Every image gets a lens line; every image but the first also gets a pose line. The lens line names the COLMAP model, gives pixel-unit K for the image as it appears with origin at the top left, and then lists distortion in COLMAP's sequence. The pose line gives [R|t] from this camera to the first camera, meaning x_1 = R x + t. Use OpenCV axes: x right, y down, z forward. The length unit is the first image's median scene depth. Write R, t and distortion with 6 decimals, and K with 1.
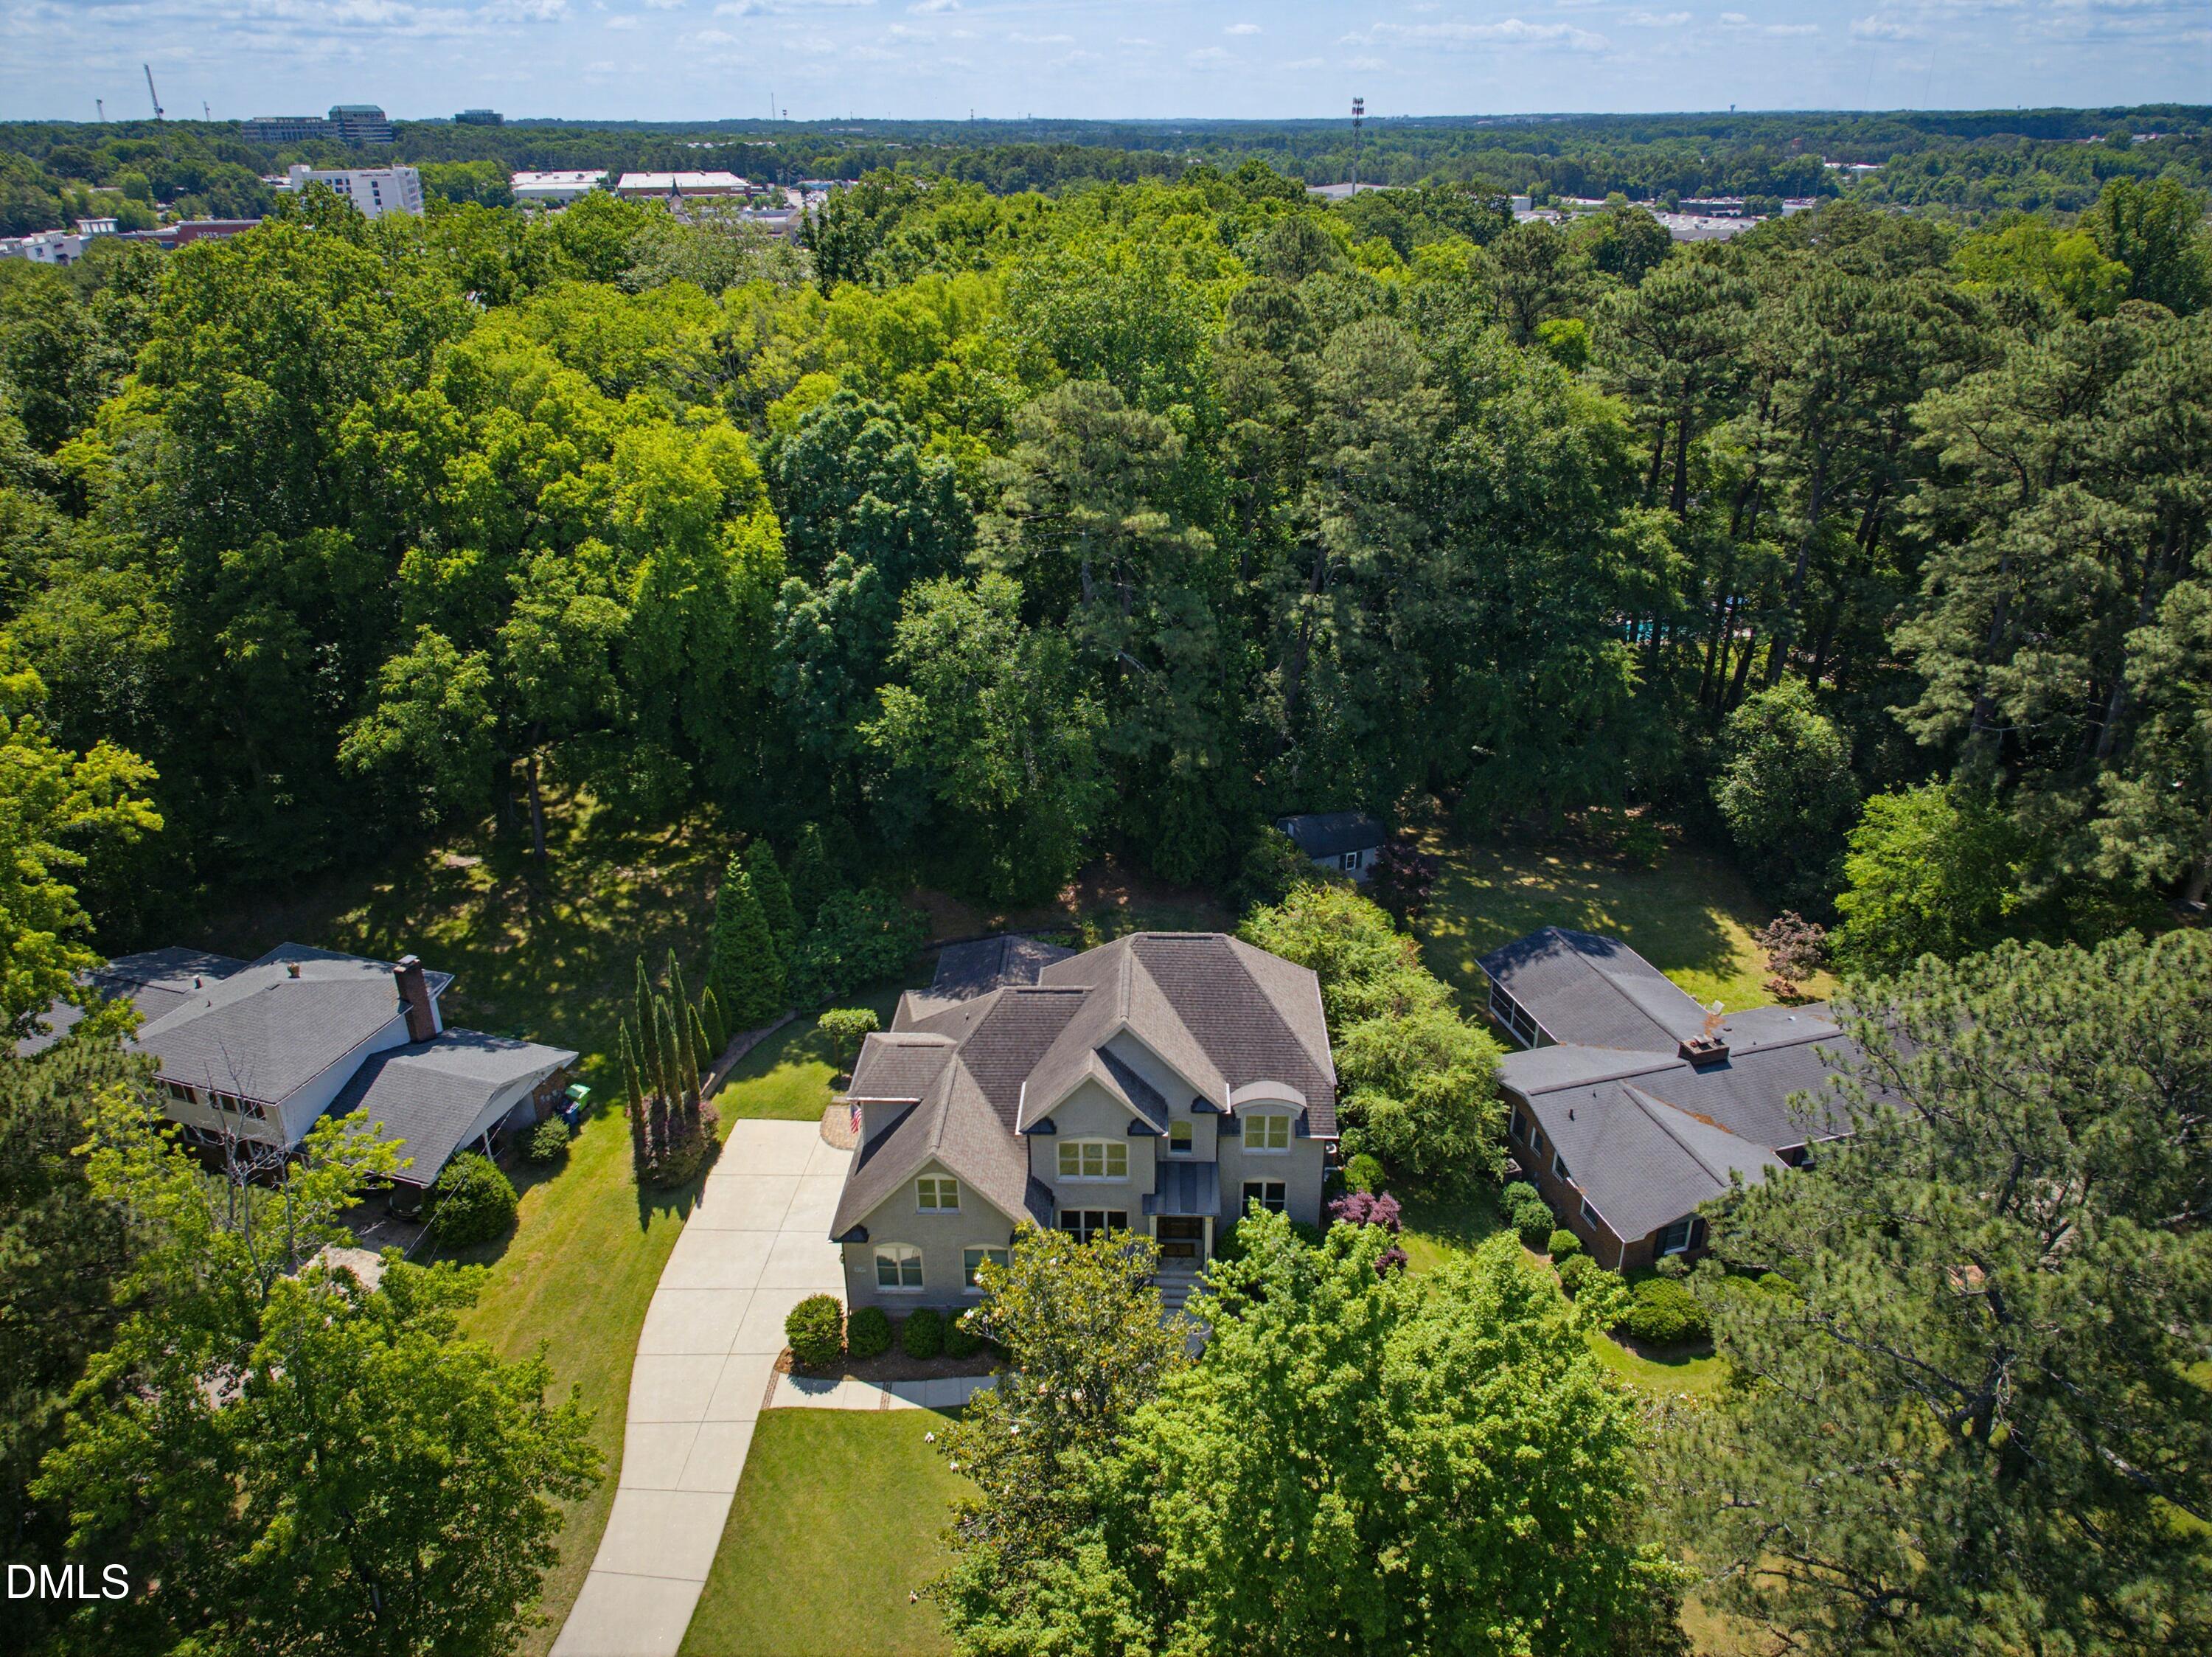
lens RADIAL K [[1494.0, 0, 1109.5], [0, 1494.0, 828.6], [0, 0, 1]] dist [-0.010165, 0.006760]
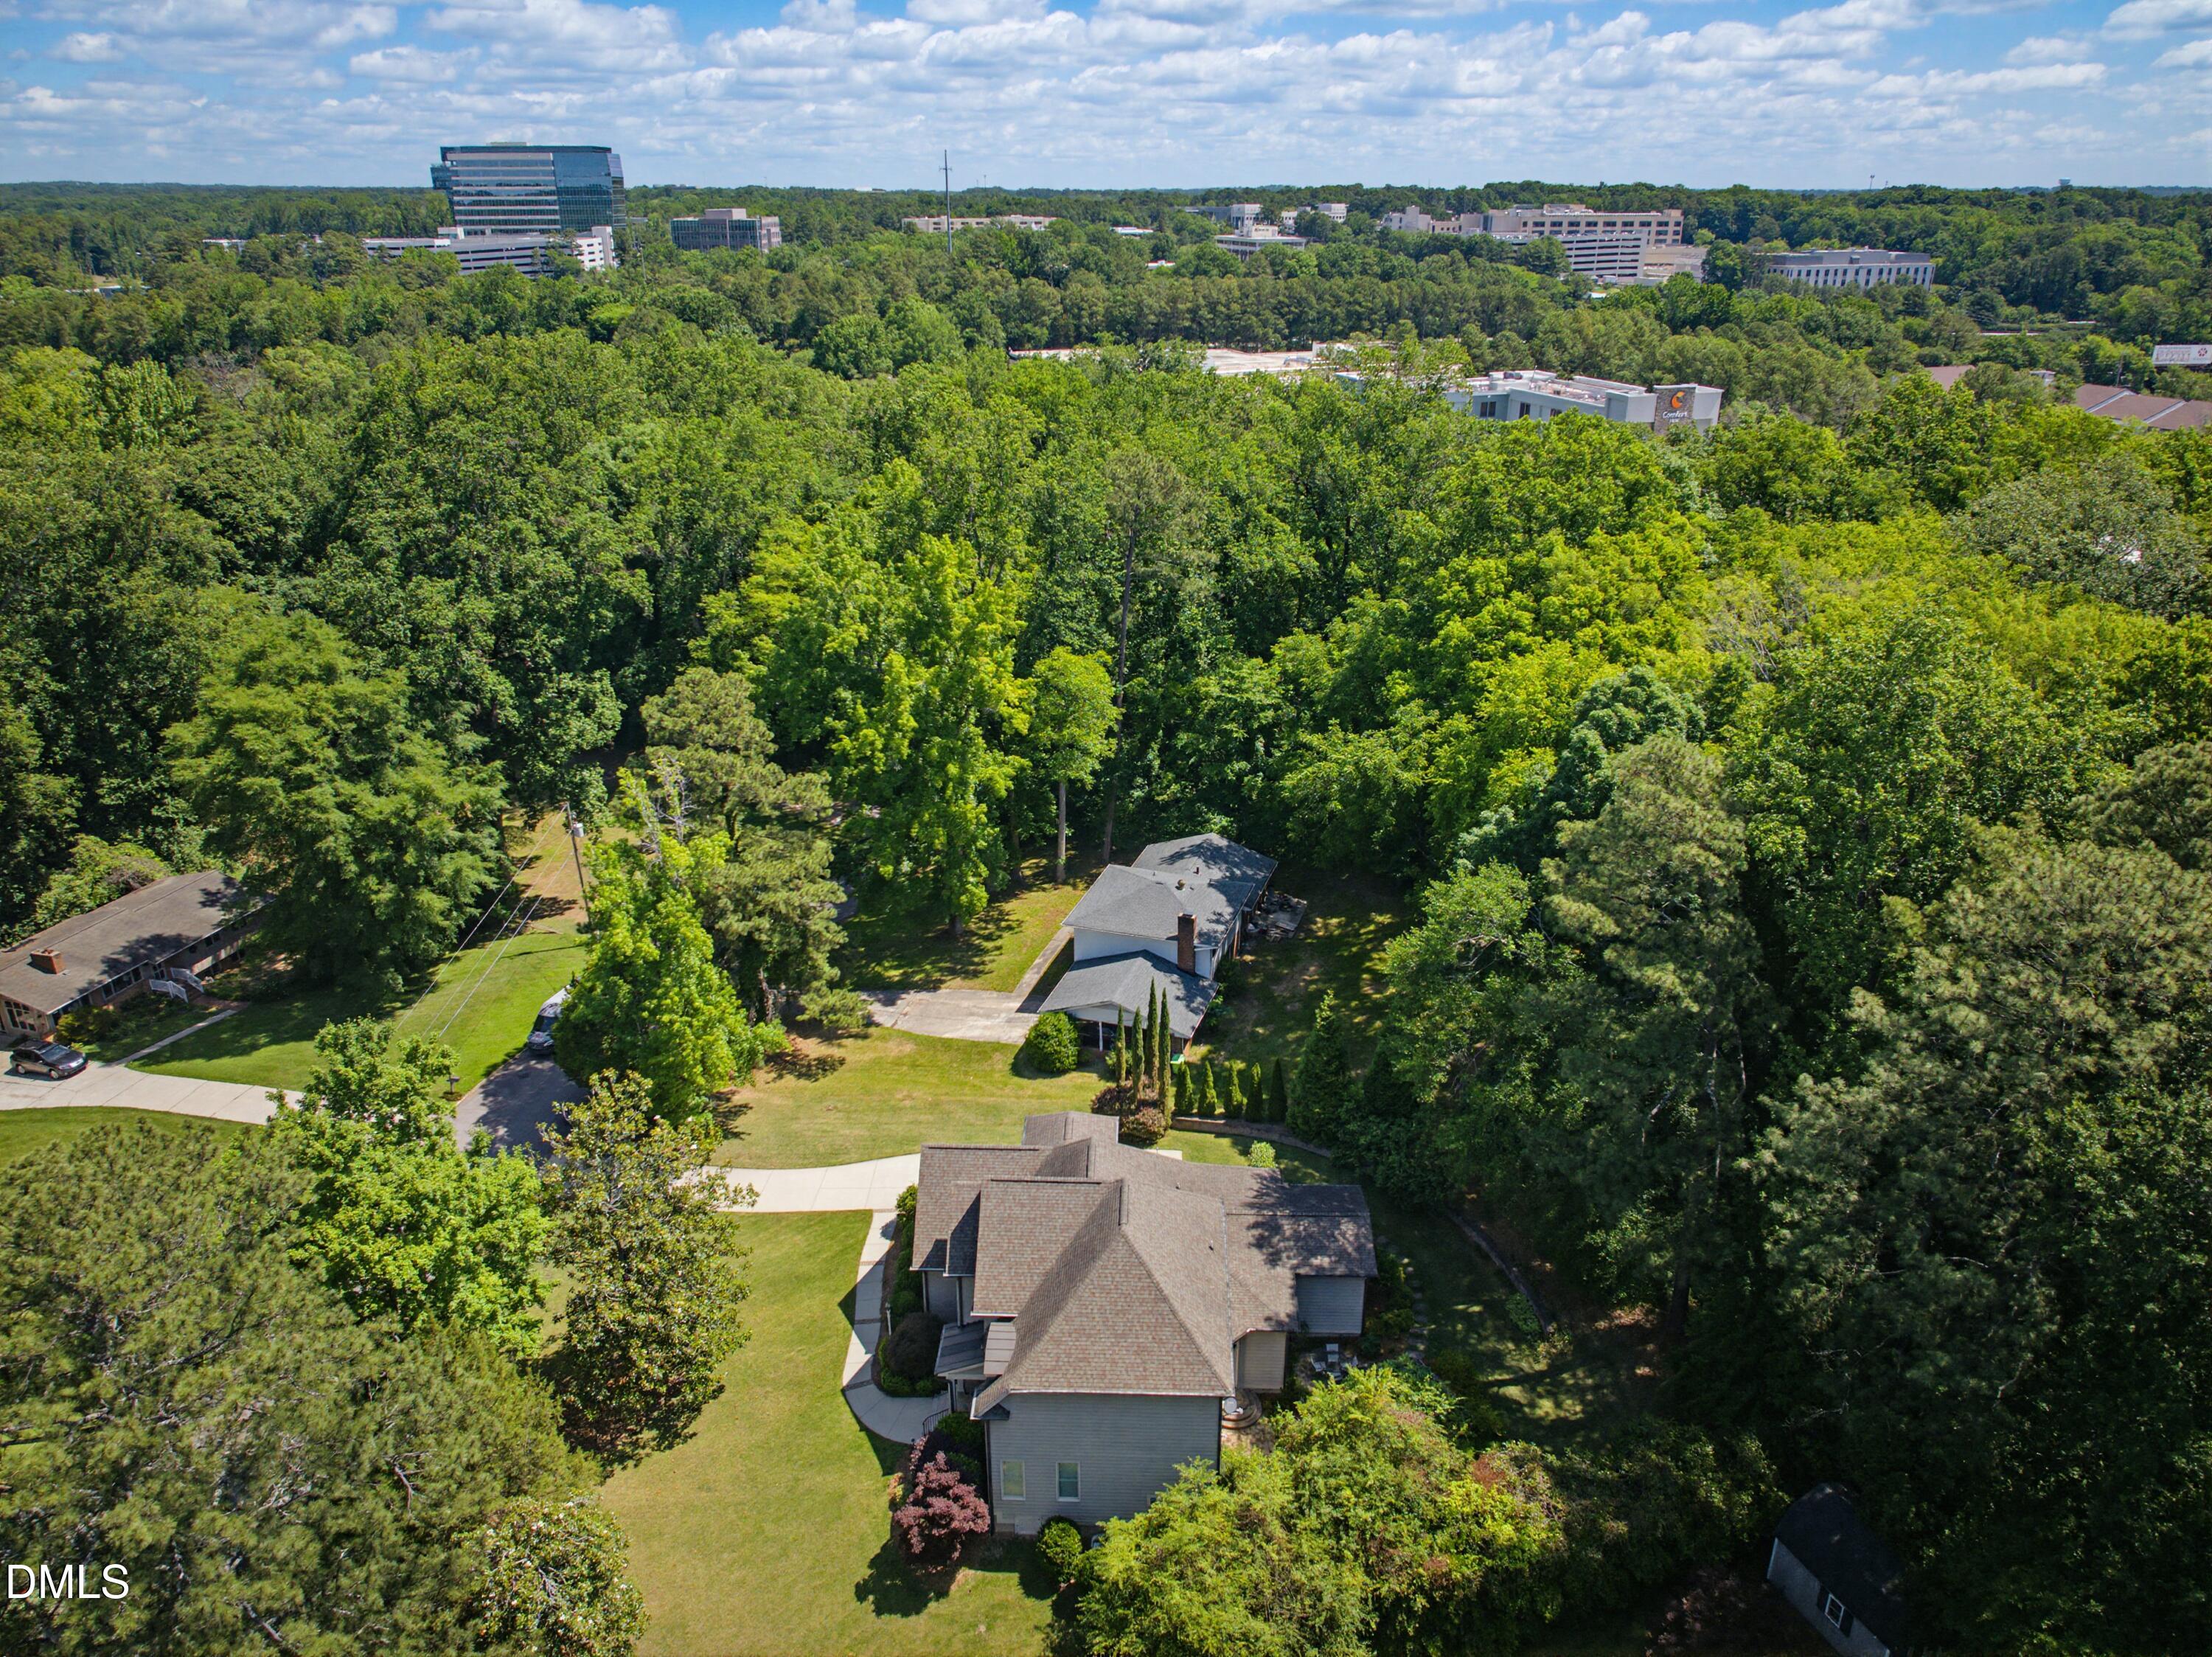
lens RADIAL K [[1494.0, 0, 1109.5], [0, 1494.0, 828.6], [0, 0, 1]] dist [-0.010165, 0.006760]
pose [[0.000106, 0.395899, -0.918294, 0.745804], [-0.425032, 0.831237, 0.358318, -0.425411], [0.905178, 0.390267, 0.168358, 0.617996]]
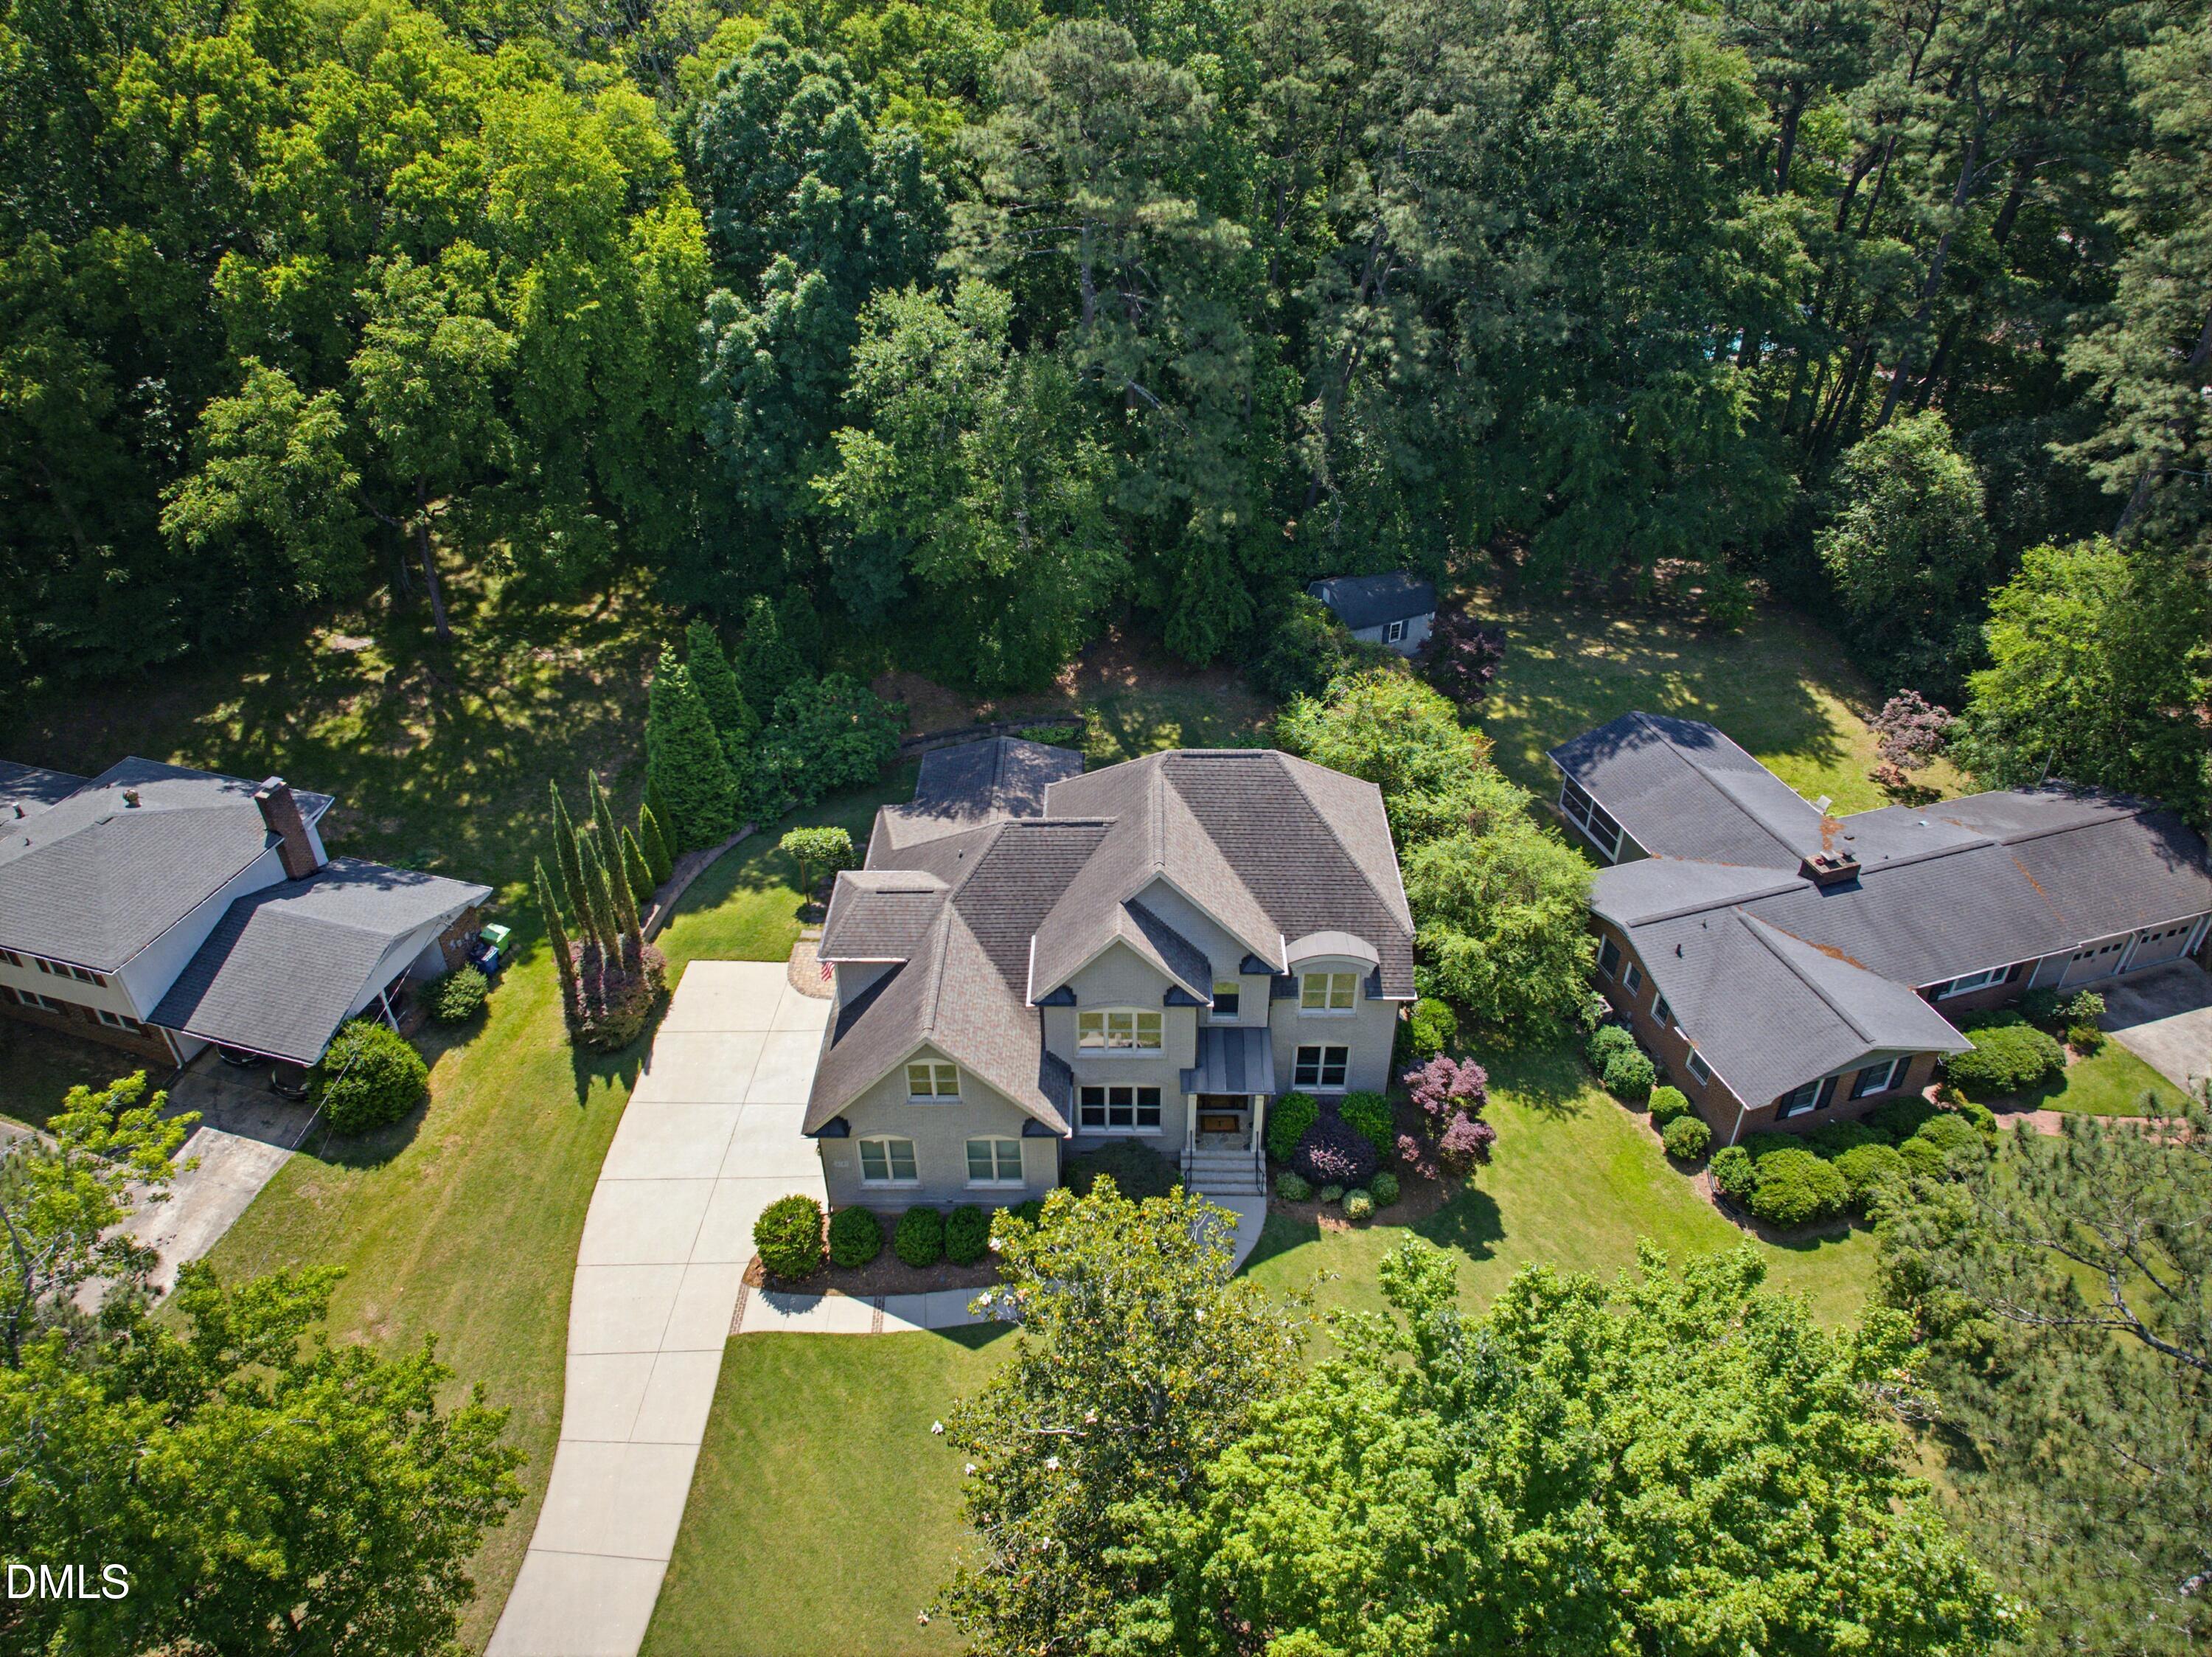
lens RADIAL K [[1494.0, 0, 1109.5], [0, 1494.0, 828.6], [0, 0, 1]] dist [-0.010165, 0.006760]
pose [[0.999749, -0.013448, 0.017929, -0.023857], [0.009987, 0.983474, 0.180774, -0.028597], [-0.020064, -0.180550, 0.983361, 0.169388]]
